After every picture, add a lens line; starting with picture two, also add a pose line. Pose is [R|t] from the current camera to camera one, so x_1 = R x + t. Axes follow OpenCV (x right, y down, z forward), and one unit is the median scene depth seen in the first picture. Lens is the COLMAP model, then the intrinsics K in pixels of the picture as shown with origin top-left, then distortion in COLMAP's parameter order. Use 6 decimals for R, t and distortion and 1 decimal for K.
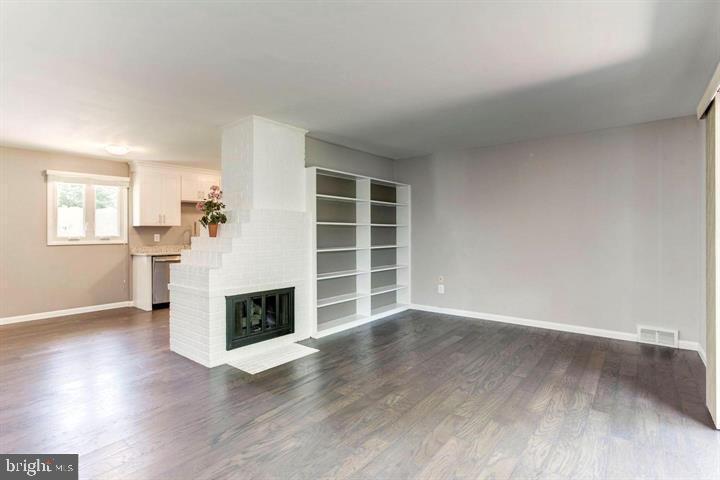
lens RADIAL K [[356.8, 0, 346.2], [0, 356.8, 231.0], [0, 0, 1]] dist [-0.006888, 0.011527]
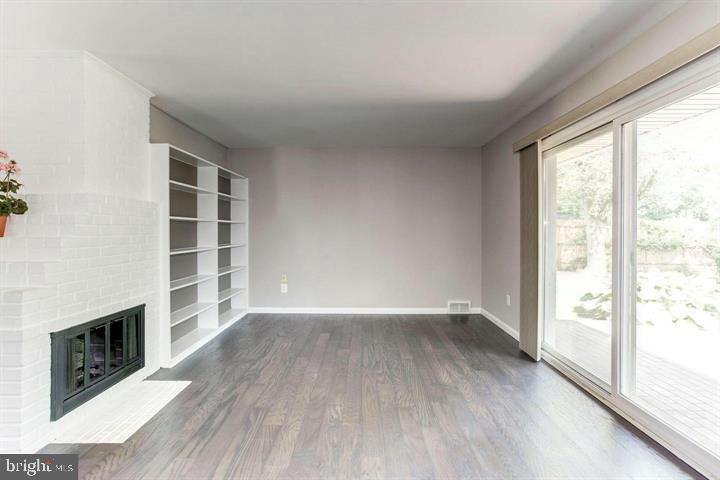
lens RADIAL K [[356.8, 0, 365.6], [0, 356.8, 228.8], [0, 0, 1]] dist [-0.006888, 0.011527]
pose [[0.780853, 0.008959, 0.624650, -0.259680], [-0.010858, 0.999941, -0.000767, -0.002300], [-0.624620, -0.006183, 0.780904, 0.153380]]
